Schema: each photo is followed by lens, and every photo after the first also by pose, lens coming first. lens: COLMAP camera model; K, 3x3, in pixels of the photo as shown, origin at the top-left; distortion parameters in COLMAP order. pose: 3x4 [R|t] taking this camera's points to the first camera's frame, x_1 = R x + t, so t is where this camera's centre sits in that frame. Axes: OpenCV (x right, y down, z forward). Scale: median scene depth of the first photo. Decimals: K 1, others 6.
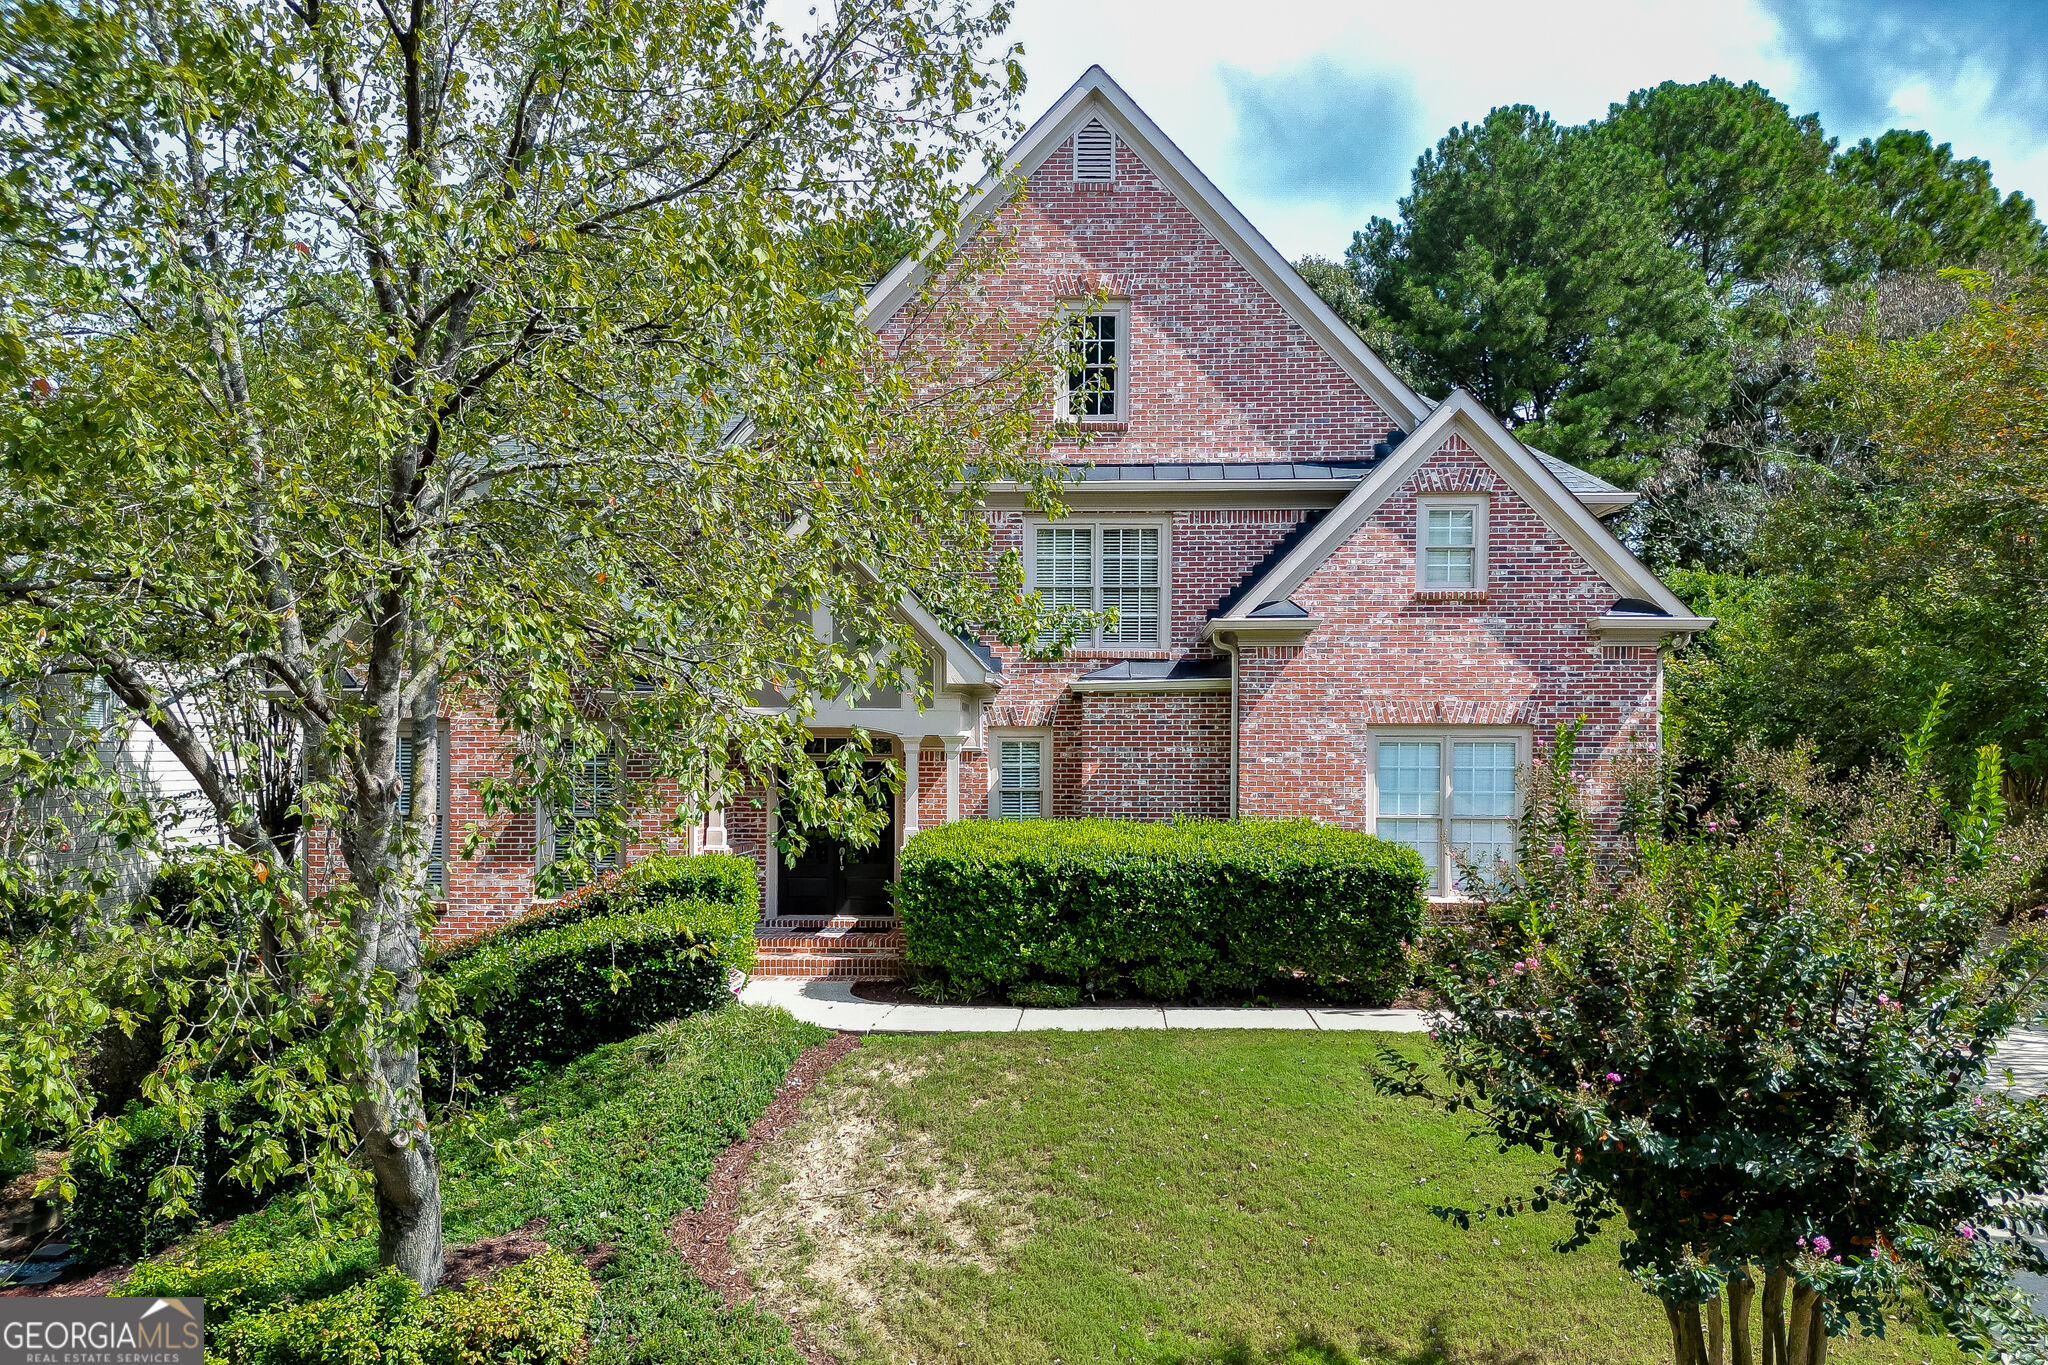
lens RADIAL K [[1482.8, 0, 1029.6], [0, 1482.8, 691.5], [0, 0, 1]] dist [0.032632, -0.004200]
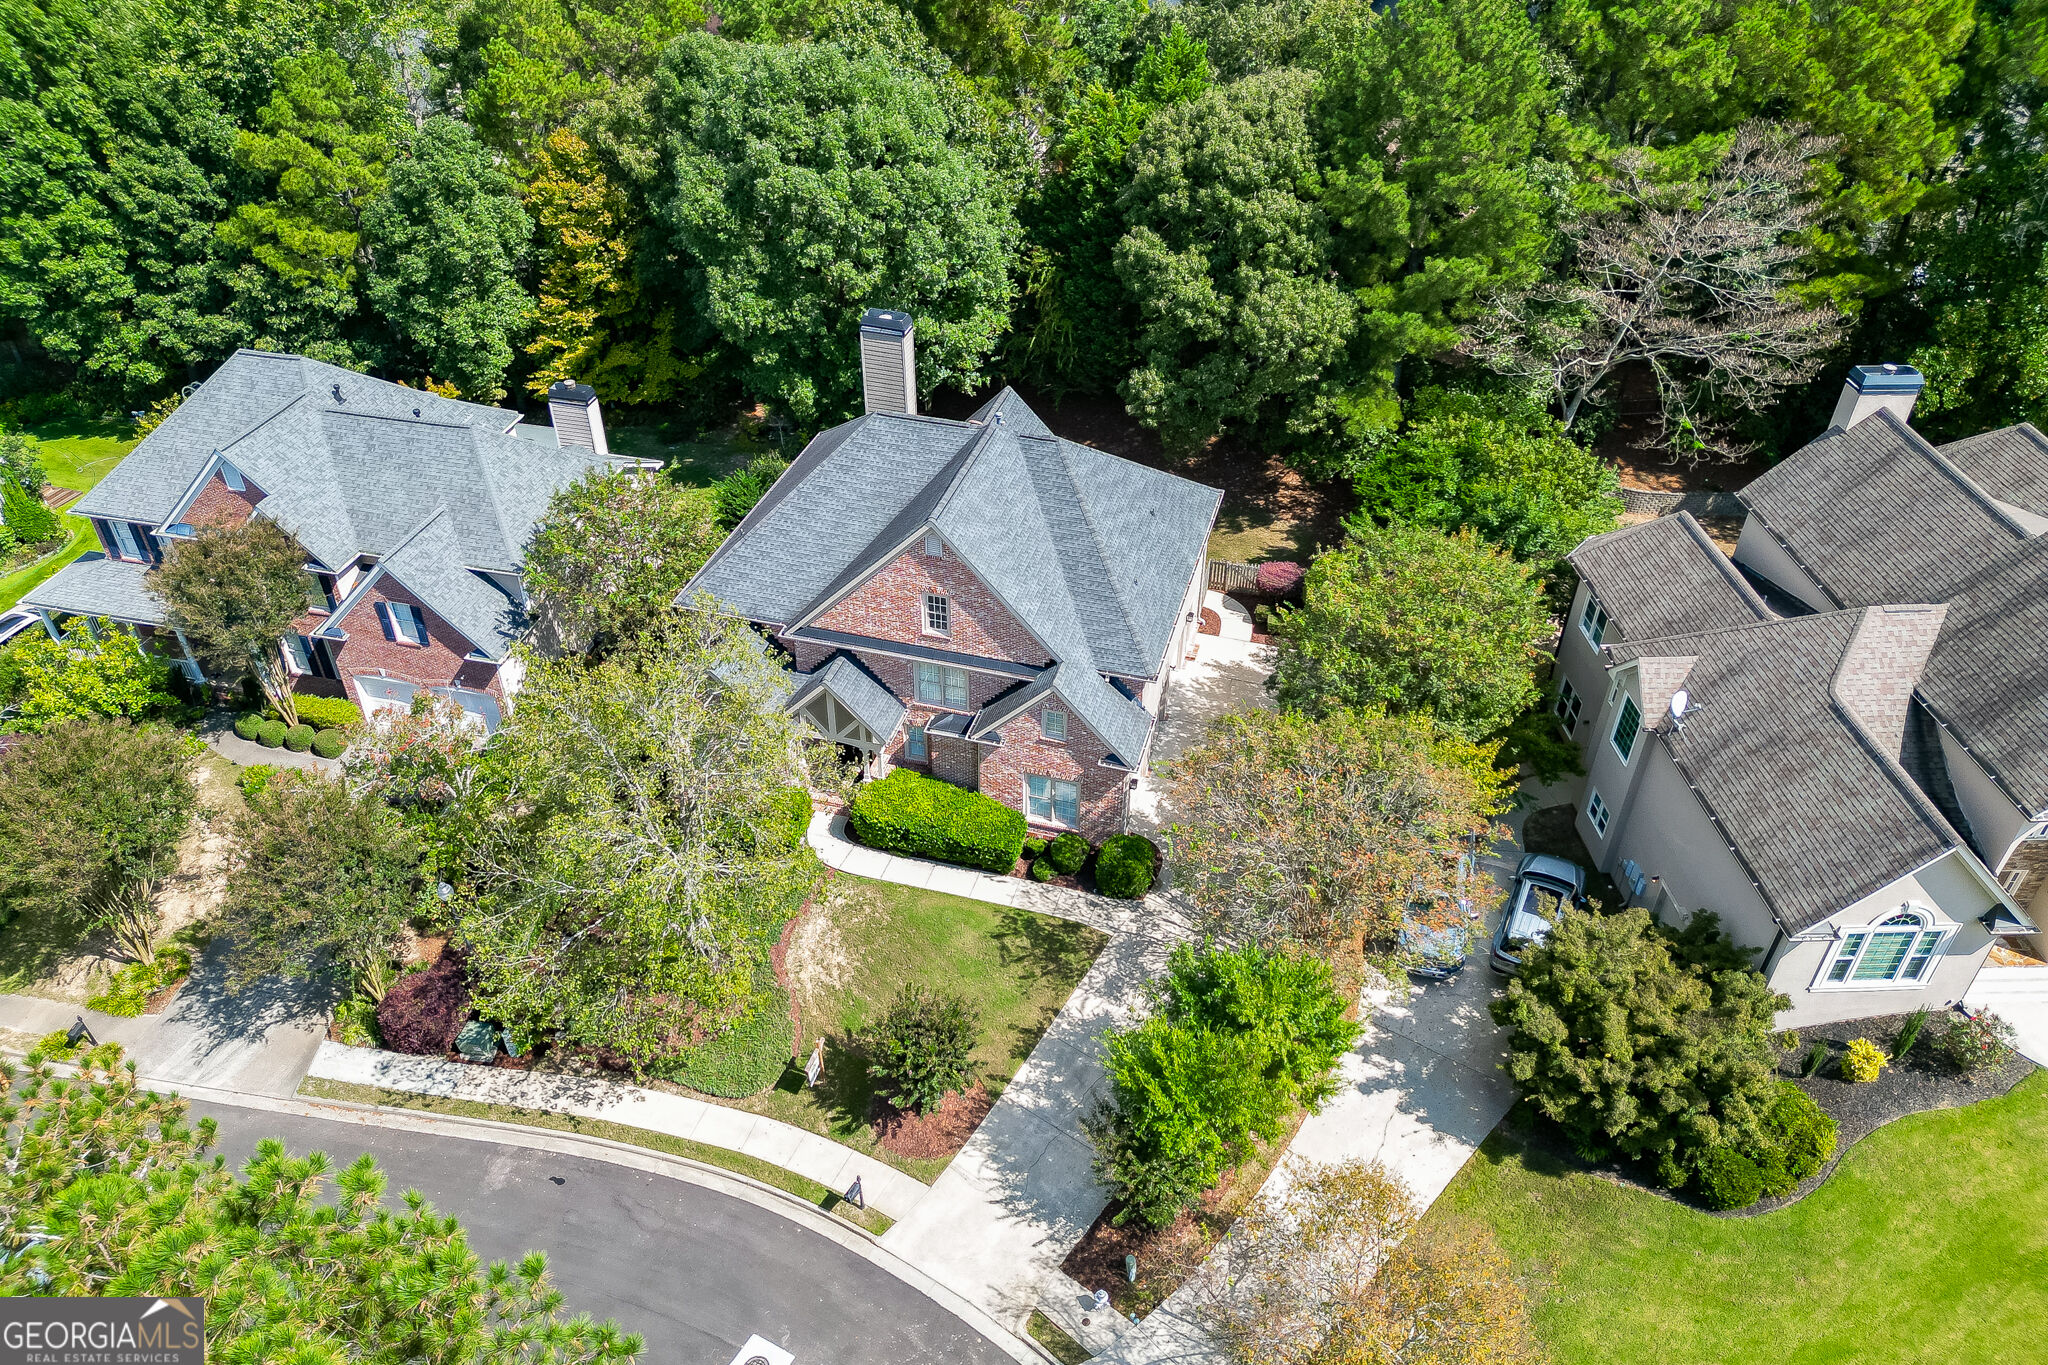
lens RADIAL K [[1482.8, 0, 1018.6], [0, 1482.8, 678.2], [0, 0, 1]] dist [0.032632, -0.004200]
pose [[0.971669, 0.139750, -0.190604, 0.712371], [0.009388, 0.783001, 0.621949, -1.804717], [0.236161, -0.606118, 0.759506, -0.968283]]
